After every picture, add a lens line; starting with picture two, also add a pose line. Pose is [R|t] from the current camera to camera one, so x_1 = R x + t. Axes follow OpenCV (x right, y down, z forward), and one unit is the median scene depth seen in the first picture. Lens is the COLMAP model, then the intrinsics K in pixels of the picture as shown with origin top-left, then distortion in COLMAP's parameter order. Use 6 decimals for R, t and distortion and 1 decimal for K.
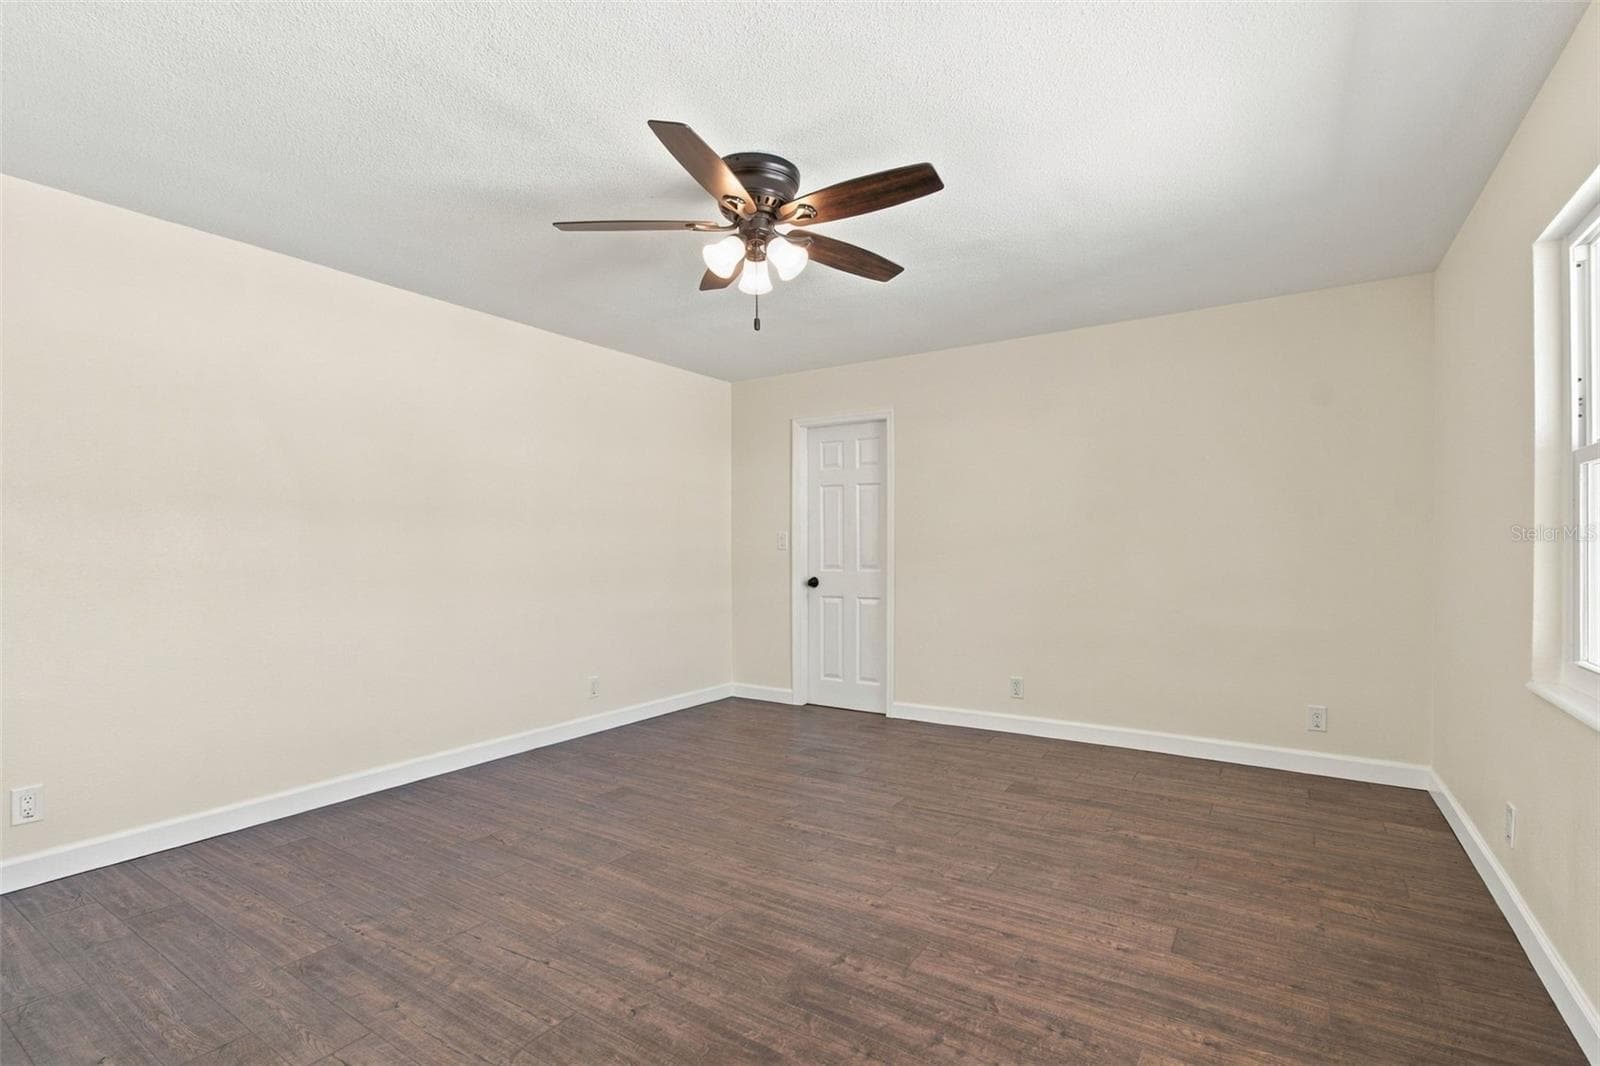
lens RADIAL K [[720.6, 0, 817.1], [0, 720.6, 550.0], [0, 0, 1]] dist [-0.000251, 0.009697]
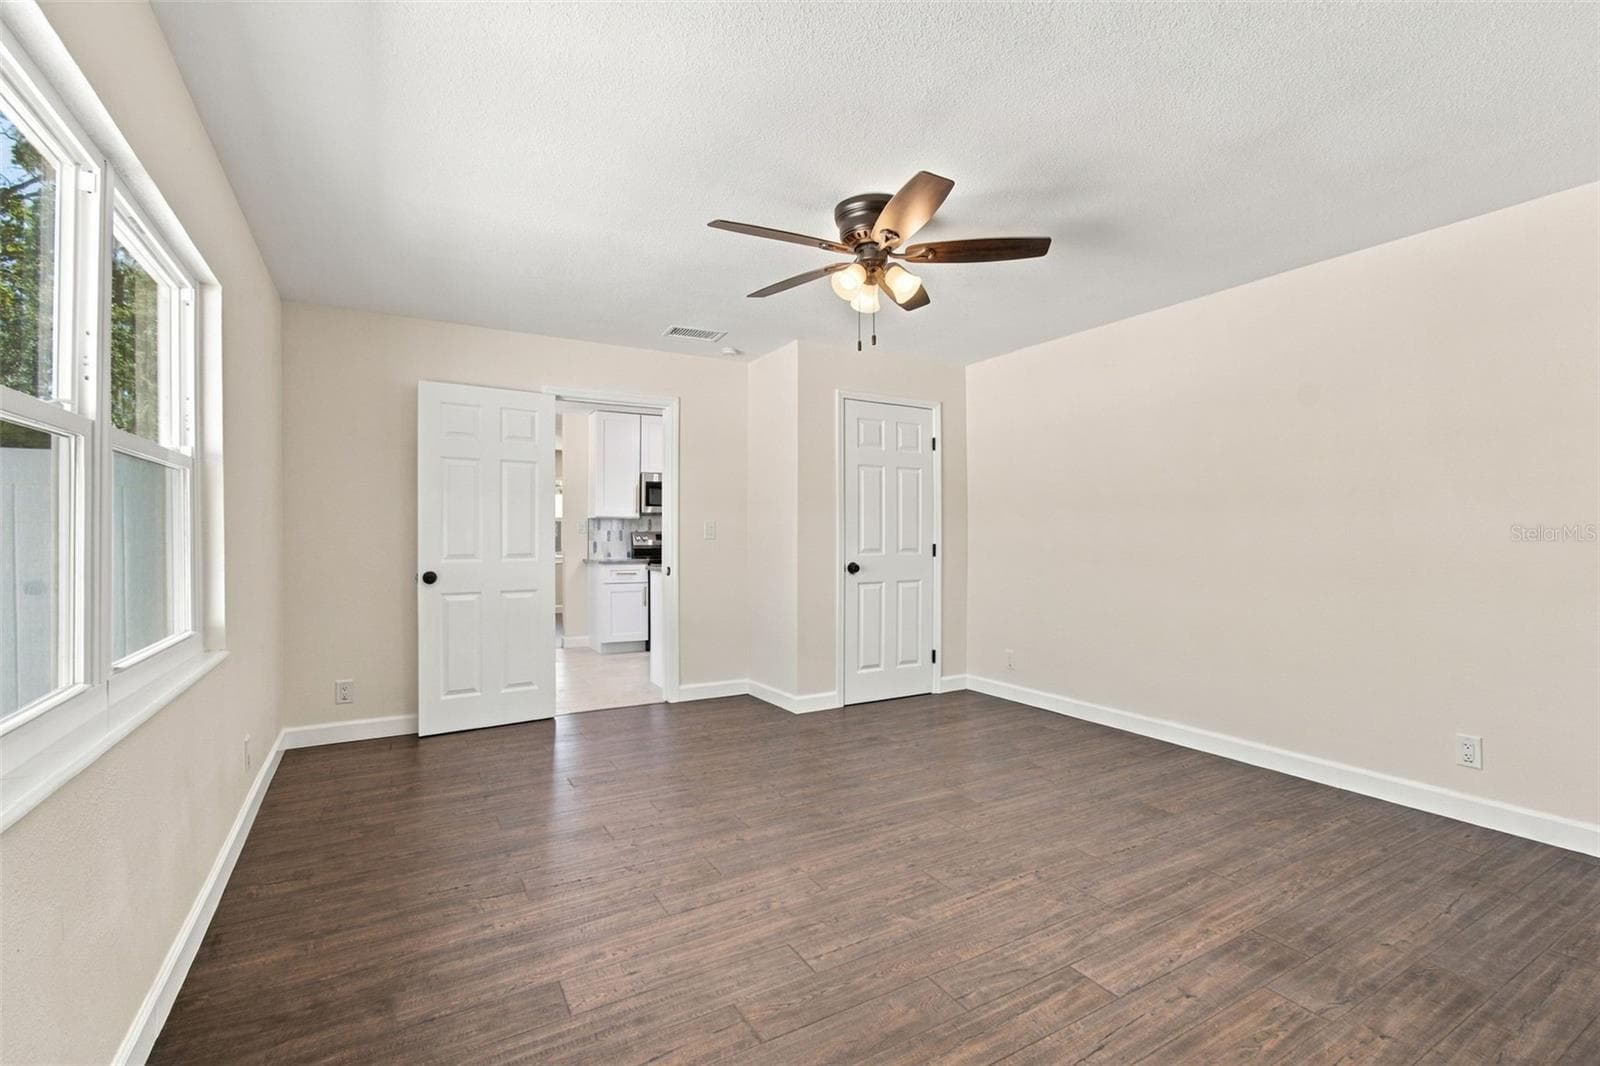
lens RADIAL K [[732.9, 0, 818.4], [0, 732.9, 523.2], [0, 0, 1]] dist [0.008761, -0.000214]
pose [[-0.447951, -0.009484, -0.894008, 0.968630], [0.003166, 0.999921, -0.012194, -0.008242], [0.894053, -0.008293, -0.447885, 1.407722]]
